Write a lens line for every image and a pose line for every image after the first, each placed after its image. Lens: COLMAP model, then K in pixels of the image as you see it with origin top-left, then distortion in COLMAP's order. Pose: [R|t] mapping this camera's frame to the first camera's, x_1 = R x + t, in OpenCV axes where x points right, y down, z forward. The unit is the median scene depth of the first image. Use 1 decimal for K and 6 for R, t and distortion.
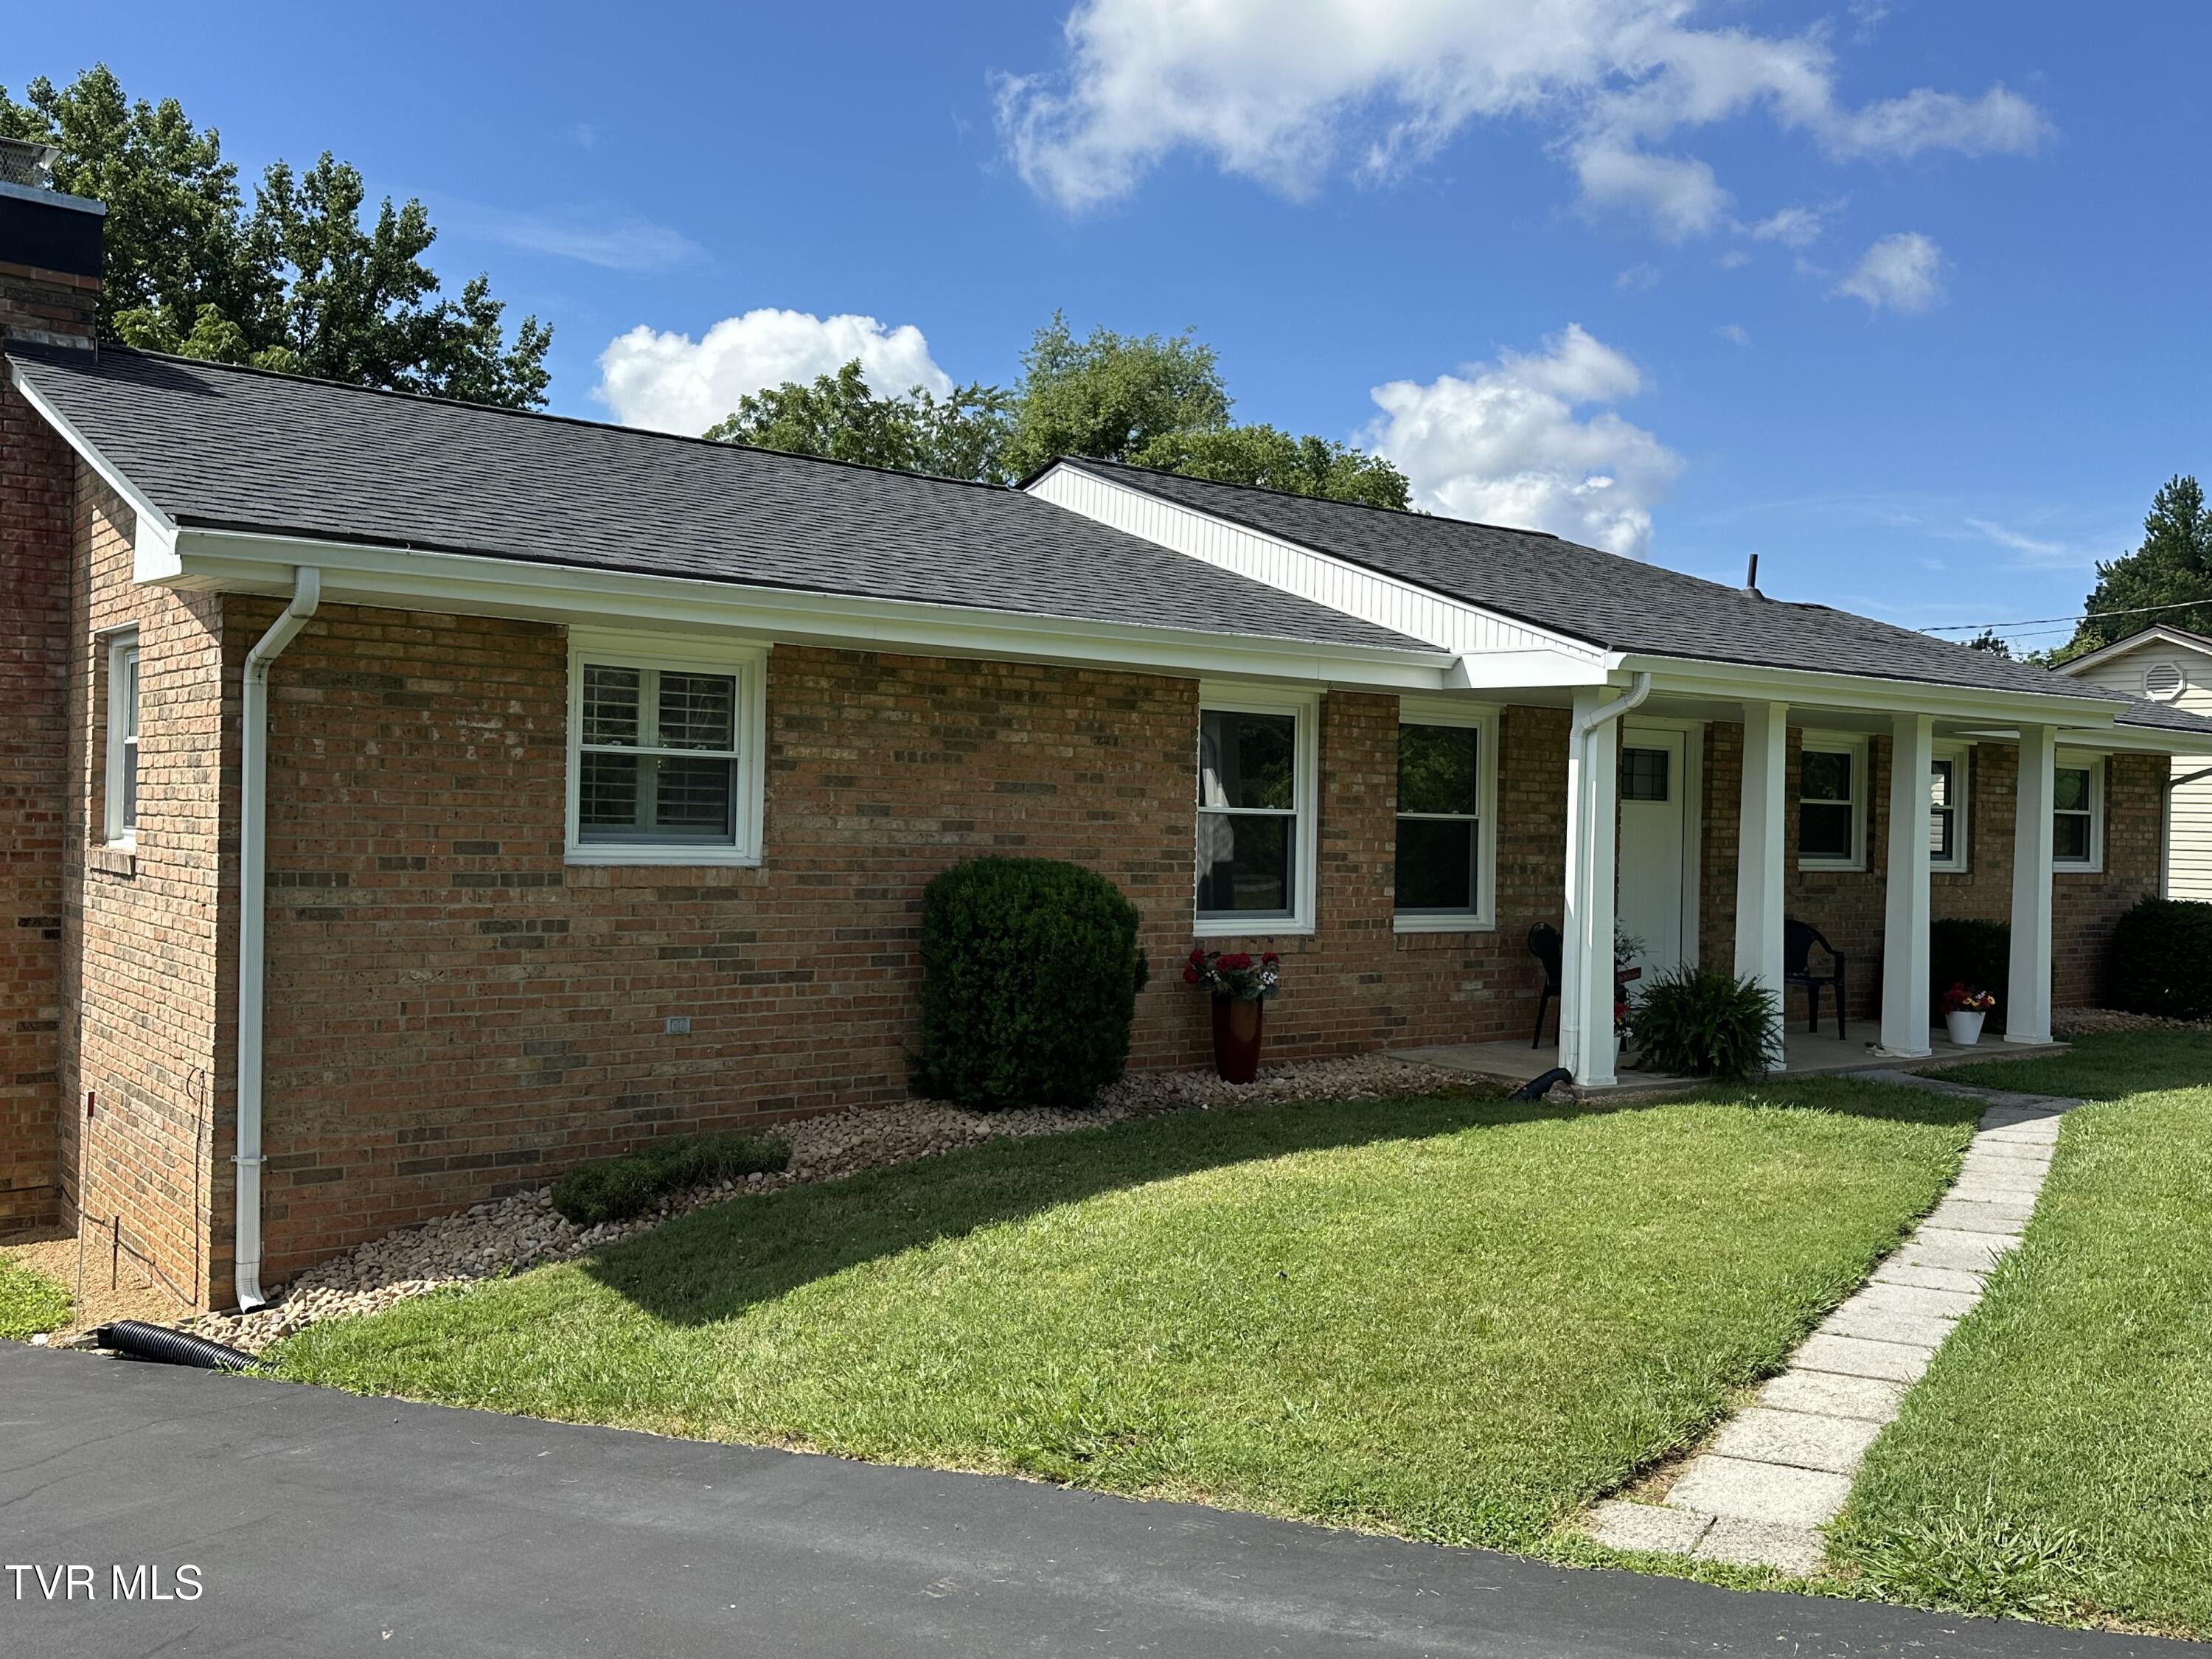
lens RADIAL K [[1941.3, 0, 1125.4], [0, 1941.3, 834.7], [0, 0, 1]] dist [0.183932, -0.362056]
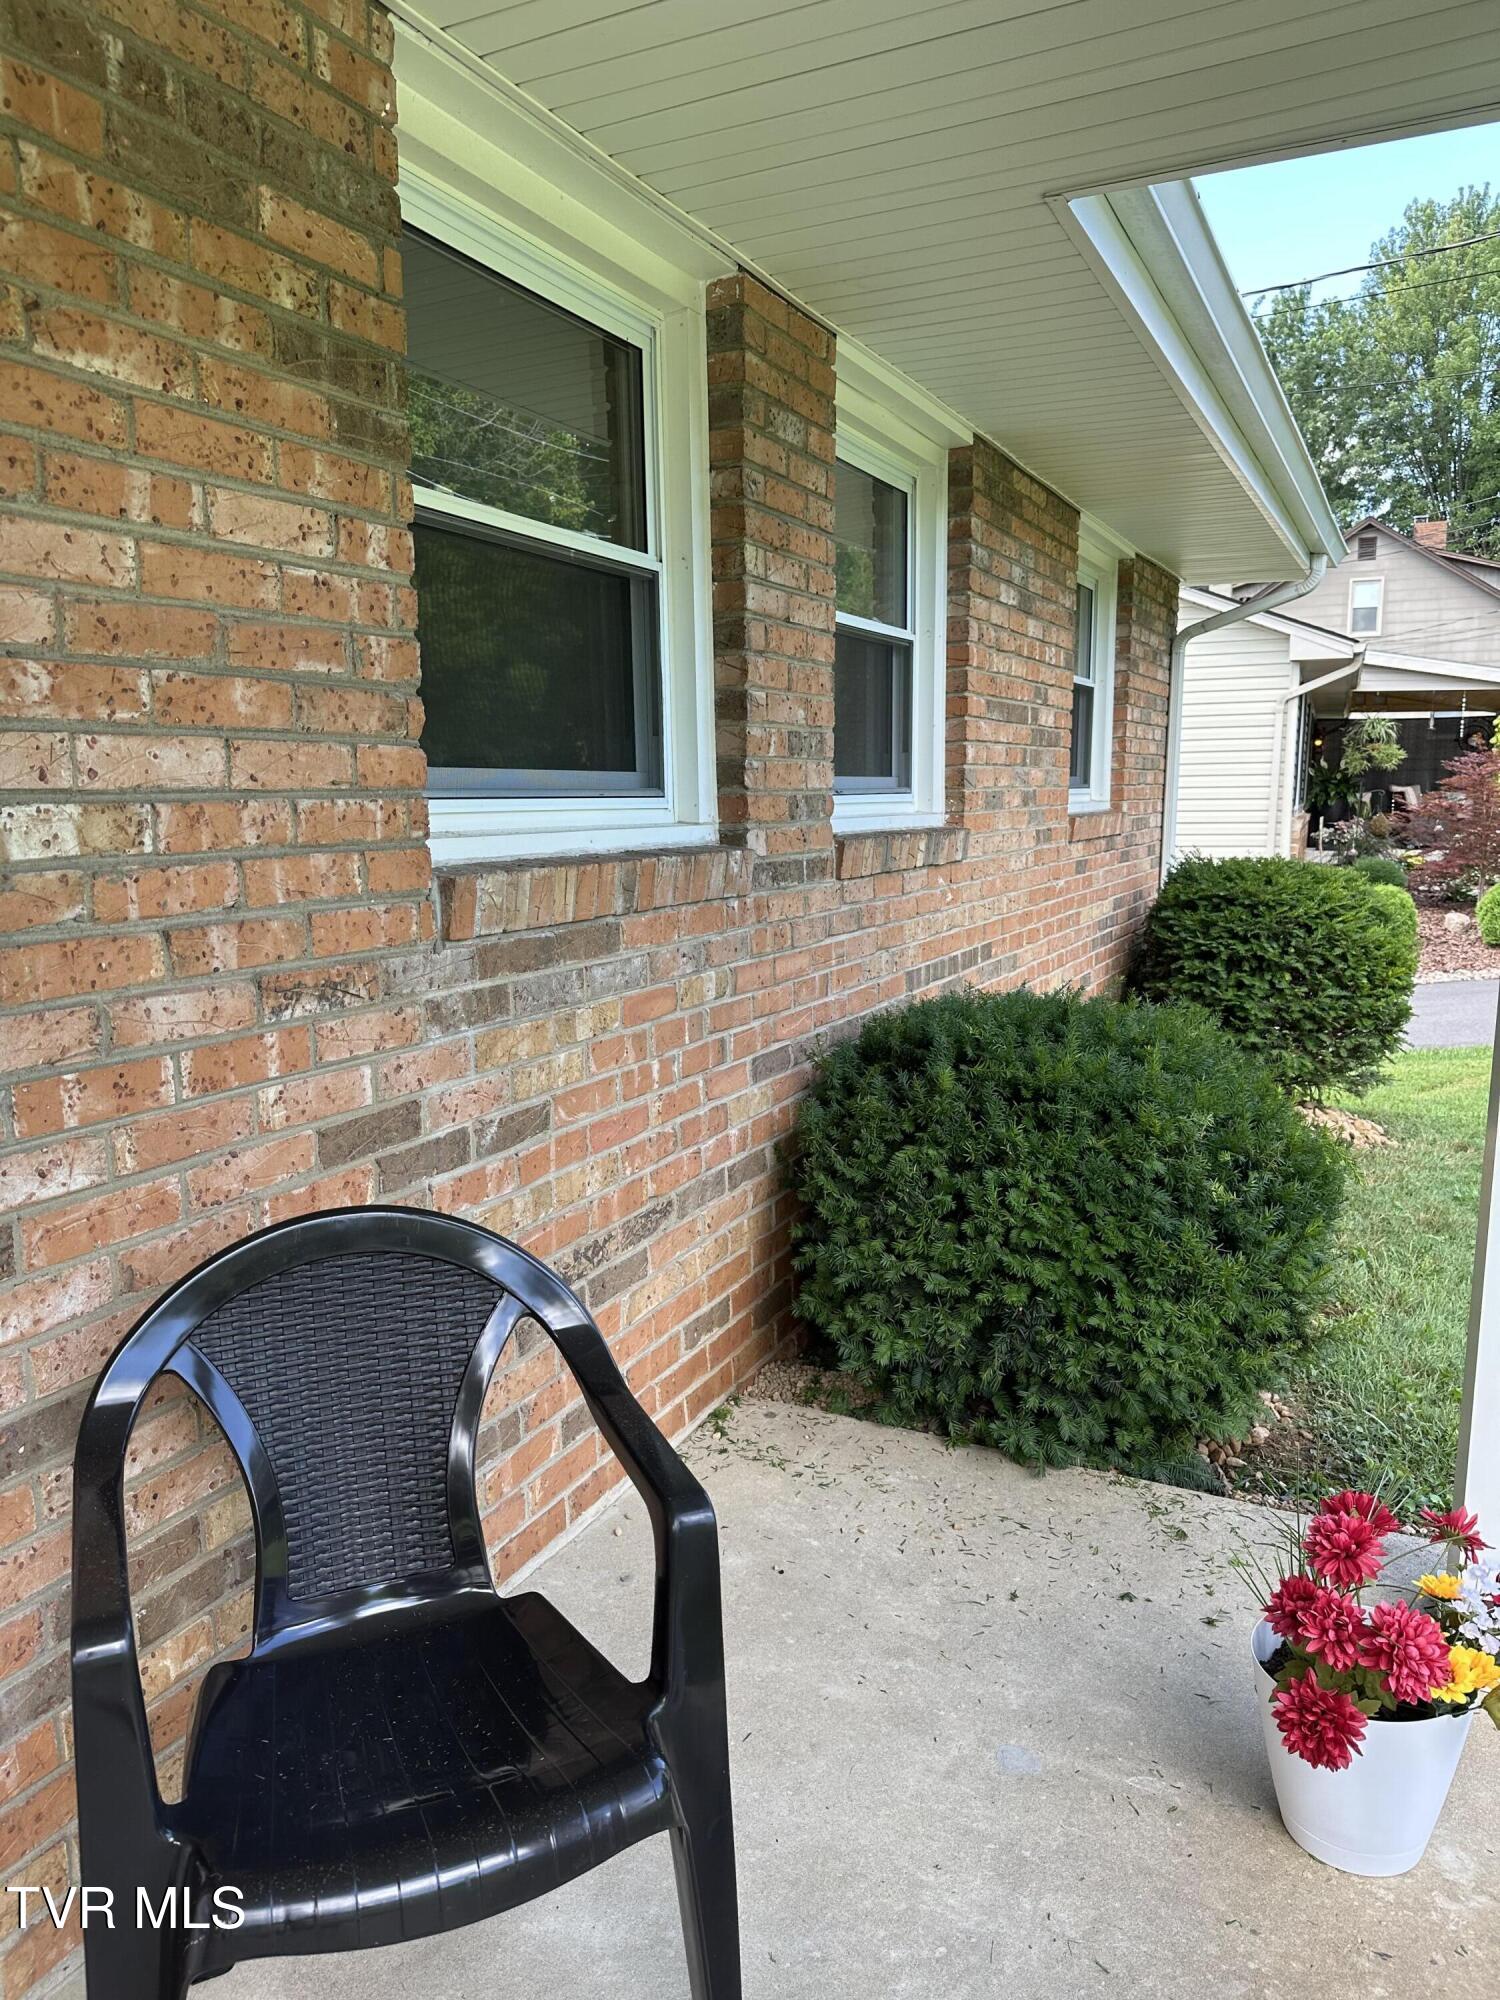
lens RADIAL K [[1394.3, 0, 750.0], [0, 1394.3, 1000.0], [0, 0, 1]] dist [0.169515, -0.305396]
pose [[0.897562, -0.096514, 0.430195, 0.426659], [0.033727, 0.987917, 0.151270, 0.016227], [-0.439596, -0.121265, 0.889972, 1.195117]]
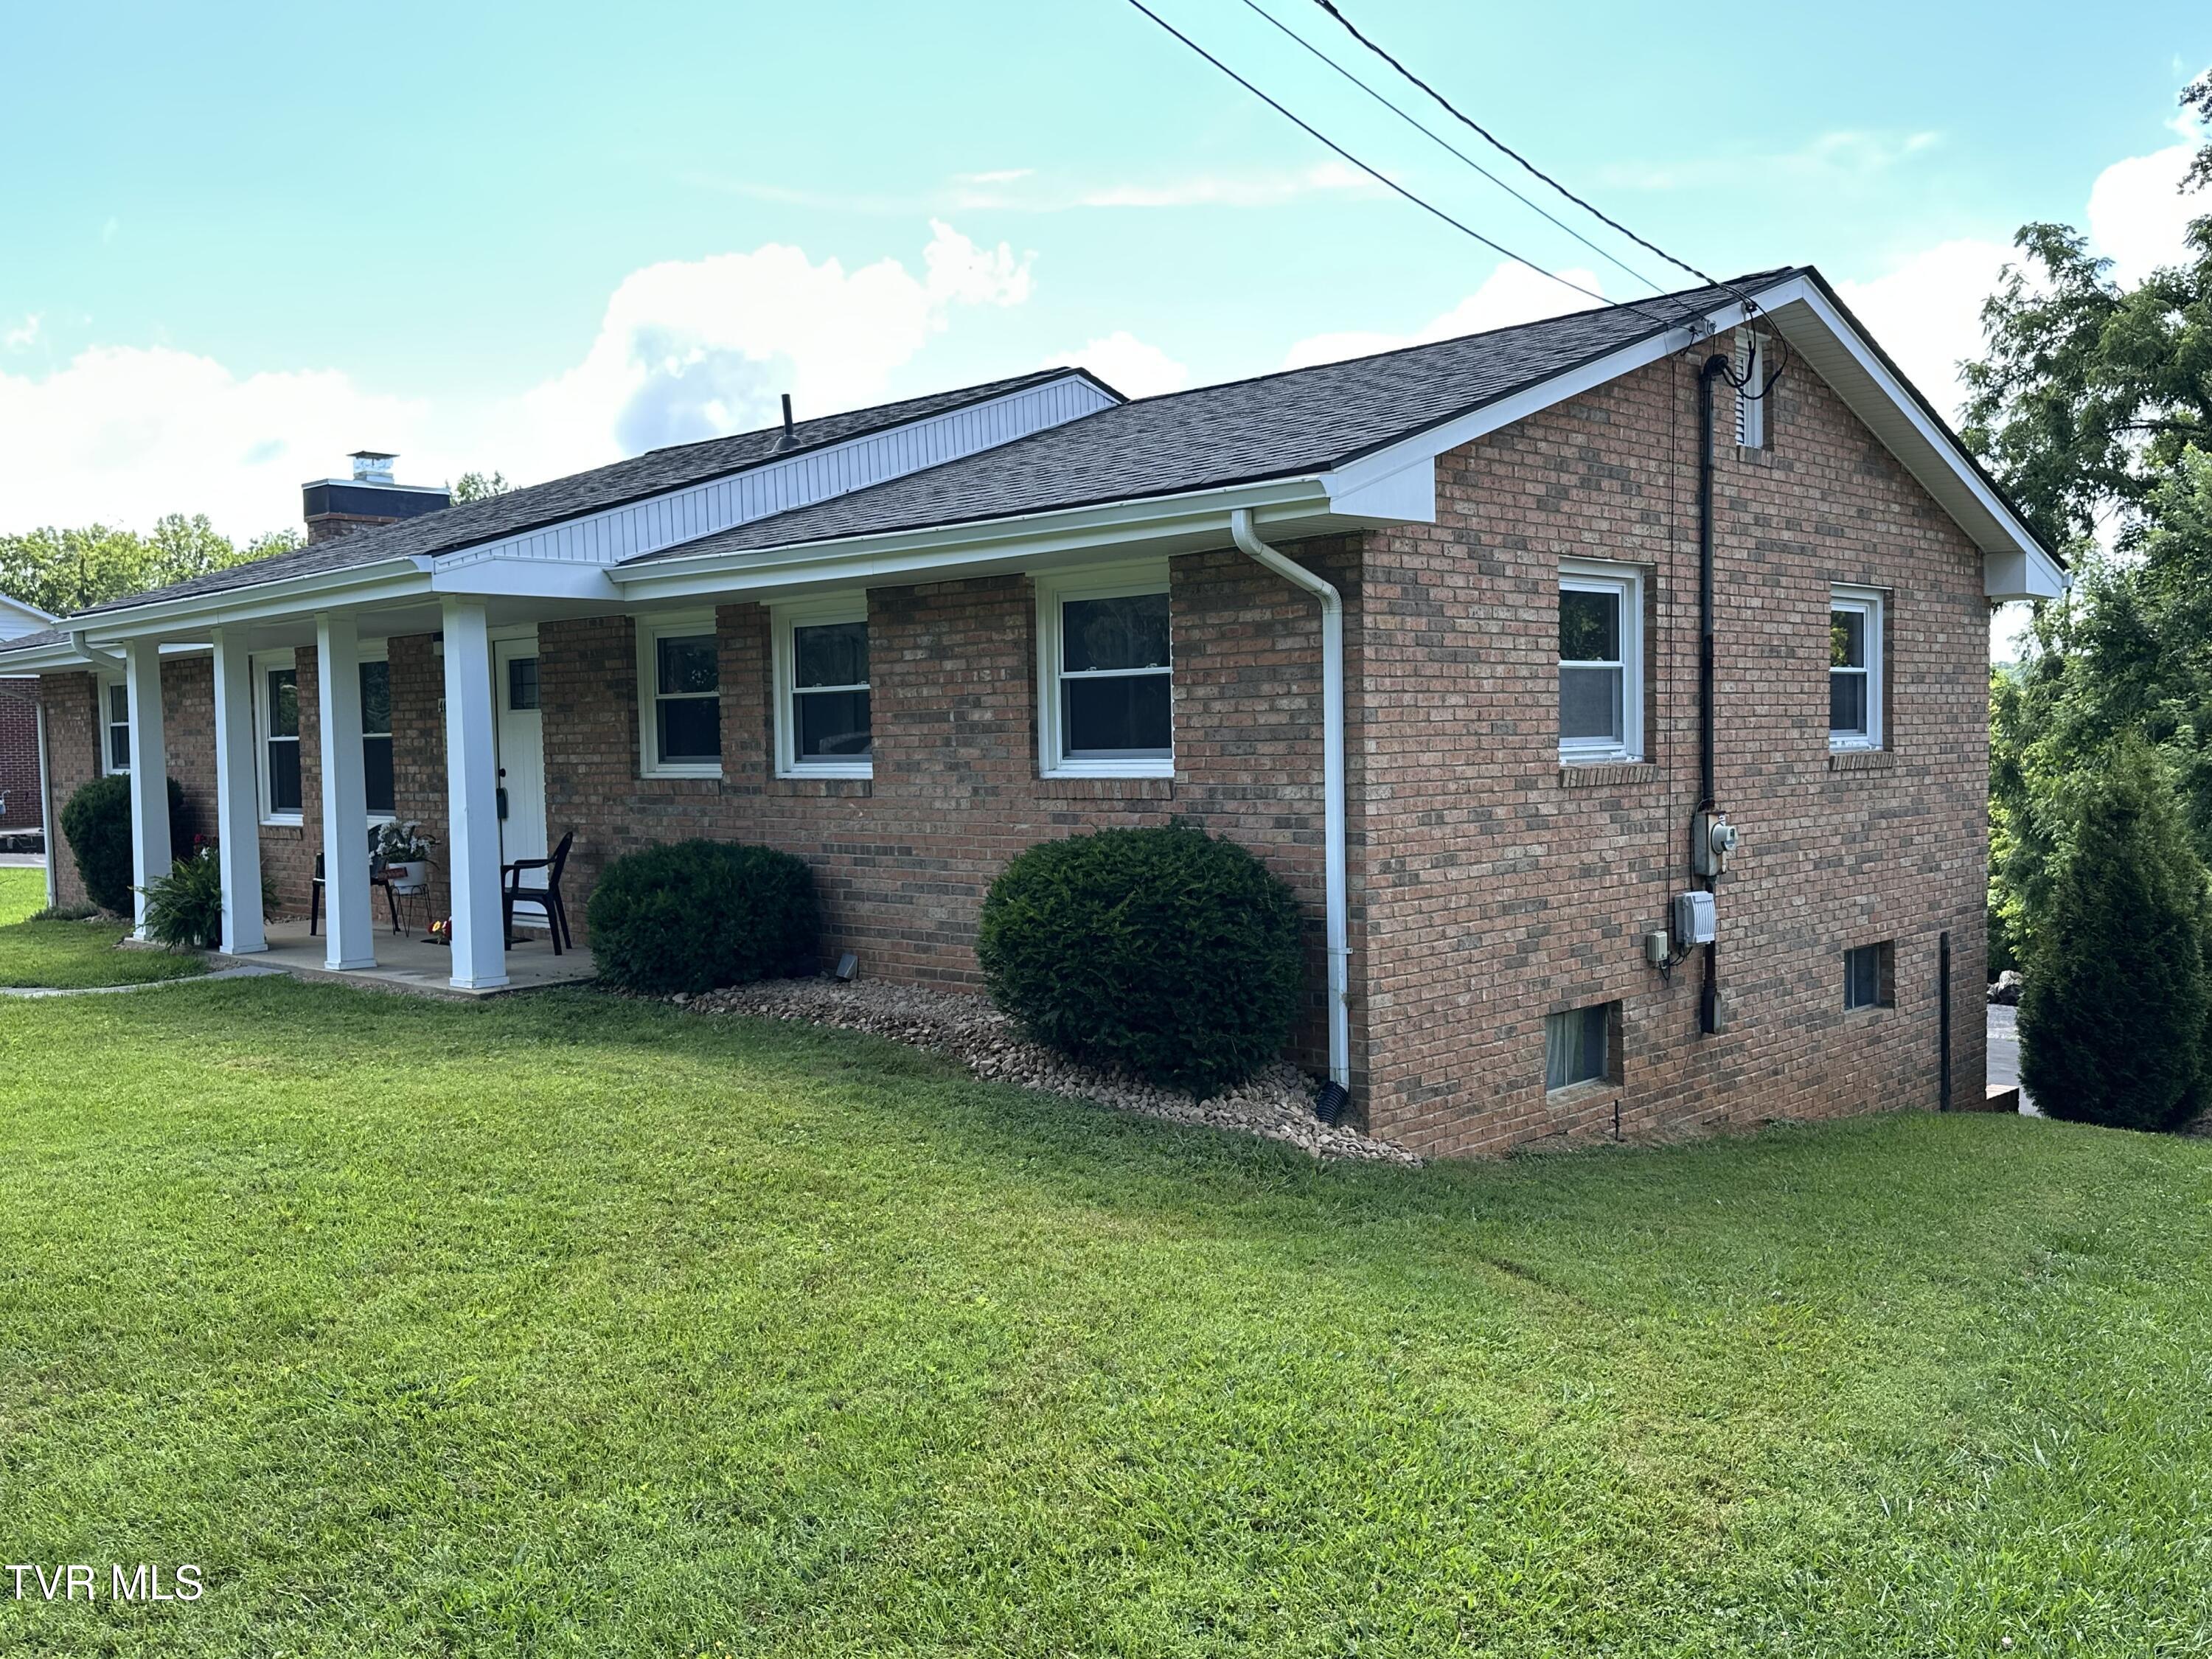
lens RADIAL K [[1903.2, 0, 1111.9], [0, 1903.2, 843.0], [0, 0, 1]] dist [0.076378, -0.148614]
pose [[0.153437, 0.028434, -0.987749, 1.673106], [0.017811, 0.999344, 0.031535, 0.033176], [0.987998, -0.022431, 0.152830, 1.488512]]
